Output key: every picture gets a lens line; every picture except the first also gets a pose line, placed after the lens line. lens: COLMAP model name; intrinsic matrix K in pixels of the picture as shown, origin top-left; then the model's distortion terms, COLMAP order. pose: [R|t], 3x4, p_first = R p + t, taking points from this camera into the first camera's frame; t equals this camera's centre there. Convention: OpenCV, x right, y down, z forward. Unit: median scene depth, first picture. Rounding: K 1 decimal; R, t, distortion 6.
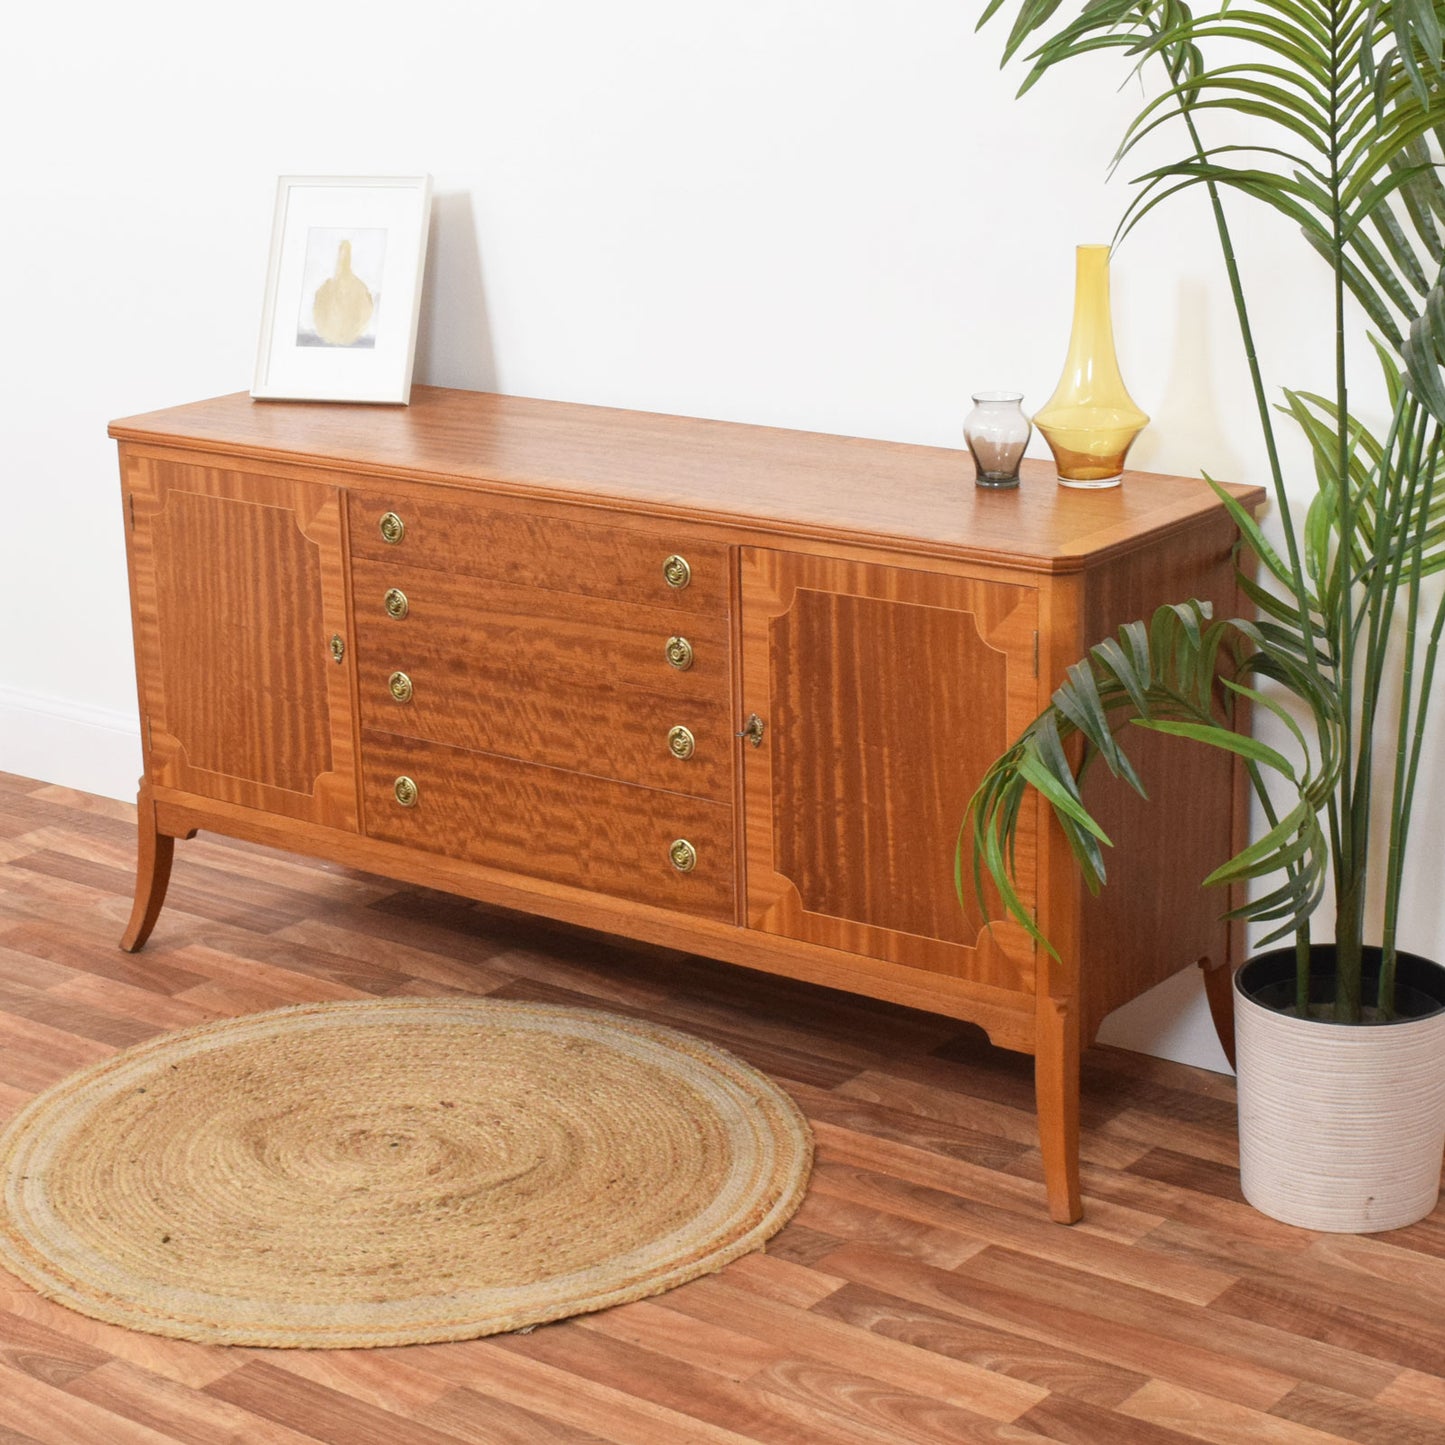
lens RADIAL K [[3081.8, 0, 723.3], [0, 3081.8, 722.4], [0, 0, 1]] dist [-0.063011, 0.000000]
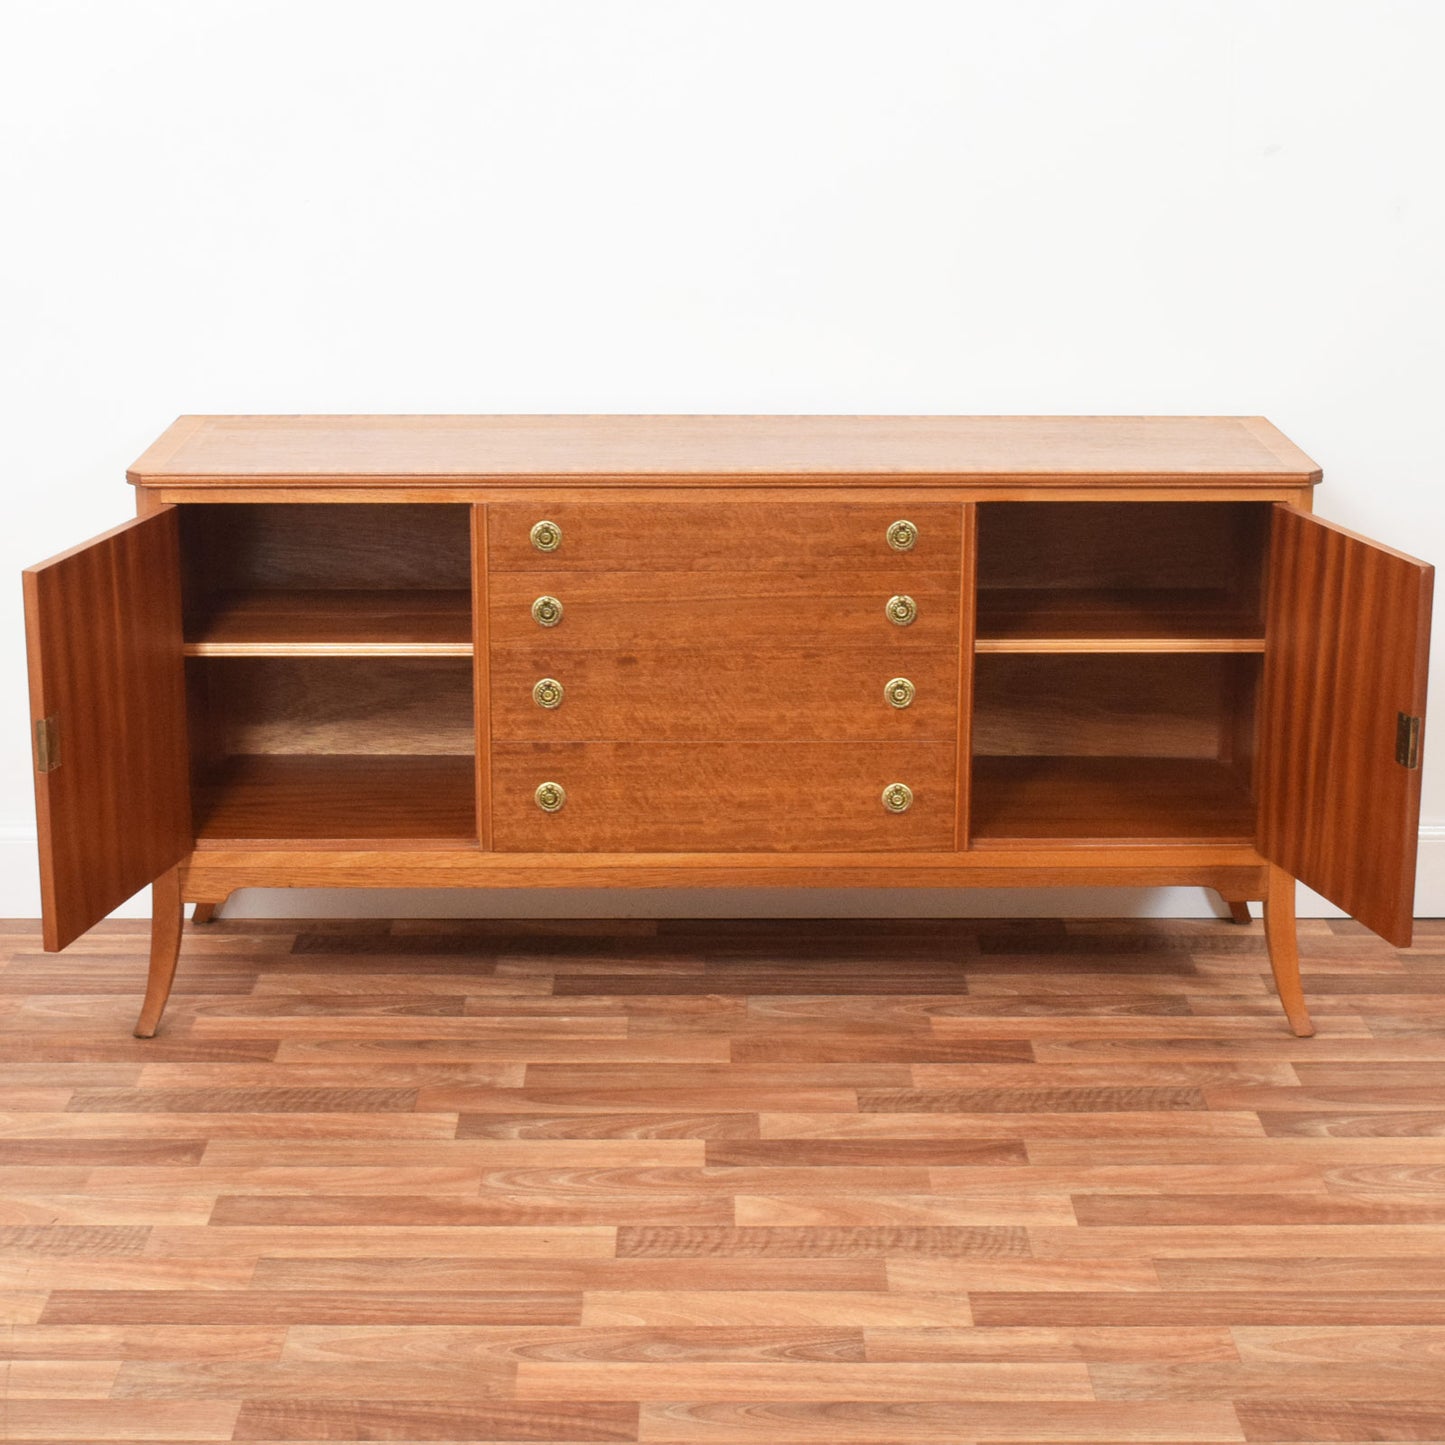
lens RADIAL K [[2936.4, 0, 722.9], [0, 2936.4, 724.4], [0, 0, 1]] dist [-0.032751, 0.000000]
pose [[0.786887, -0.138801, 0.601284, -0.661053], [0.153192, 0.987812, 0.027549, -0.019909], [-0.597780, 0.070434, 0.798560, 0.199527]]
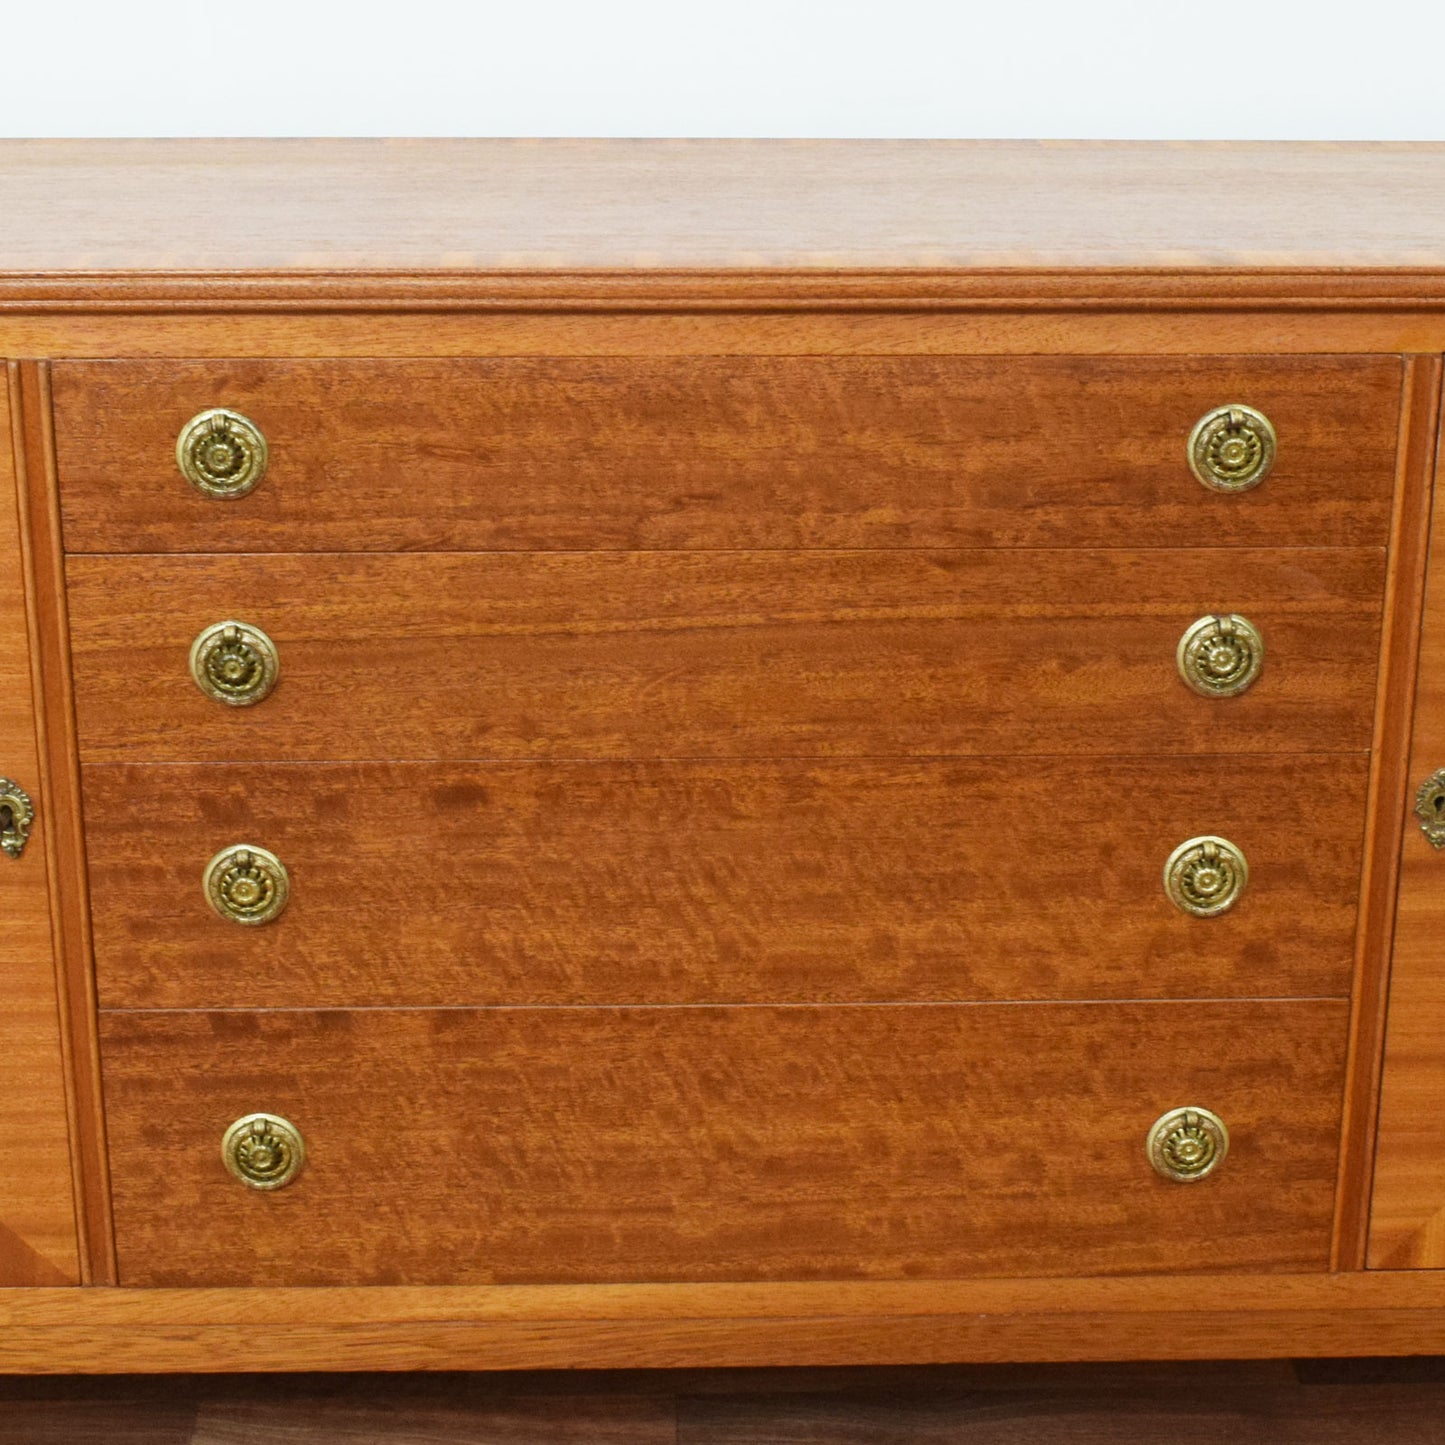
lens RADIAL K [[2787.9, 0, 736.3], [0, 2787.9, 767.5], [0, 0, 1]] dist [-0.034397, 0.000000]
pose [[0.772306, -0.187661, 0.606899, -0.267152], [0.156007, 0.982142, 0.105165, -0.052750], [-0.615796, 0.013461, 0.787791, 0.720440]]
